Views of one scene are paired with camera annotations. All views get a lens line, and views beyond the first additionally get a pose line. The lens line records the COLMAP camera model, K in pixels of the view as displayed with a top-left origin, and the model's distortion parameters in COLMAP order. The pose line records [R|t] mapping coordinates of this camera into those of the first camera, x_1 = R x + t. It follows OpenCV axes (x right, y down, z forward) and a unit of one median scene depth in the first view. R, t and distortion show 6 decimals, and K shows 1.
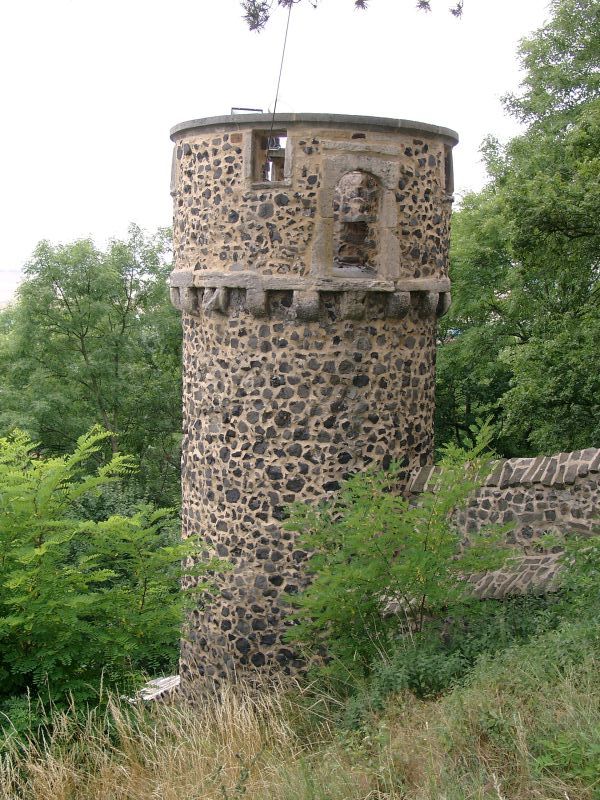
lens RADIAL K [[1100.3, 0, 299.7], [0, 1100.3, 400.1], [0, 0, 1]] dist [-0.023383, 0.000000]
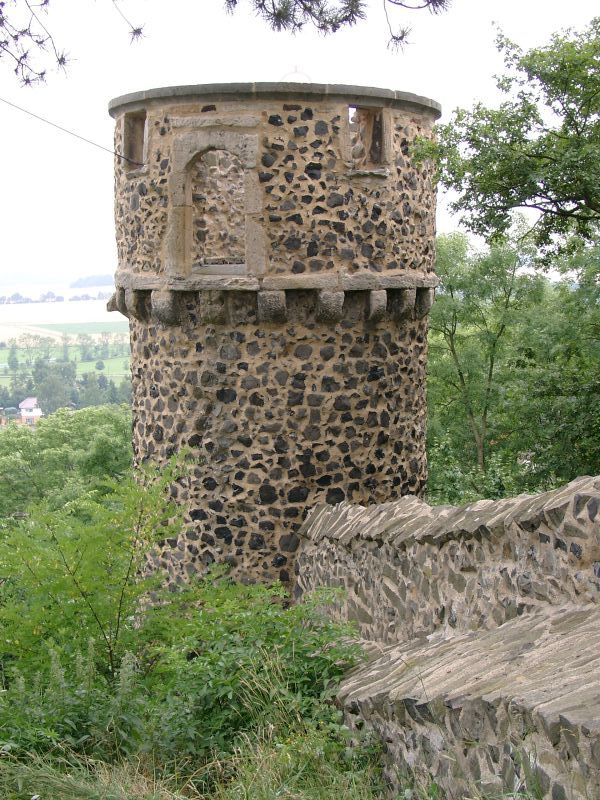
lens RADIAL K [[1100.3, 0, 299.9], [0, 1100.3, 399.9], [0, 0, 1]] dist [-0.023383, 0.000000]
pose [[0.803269, 0.051242, -0.593407, 0.606550], [-0.047894, 0.998623, 0.021401, -0.035105], [0.593687, 0.011230, 0.804618, 0.347629]]
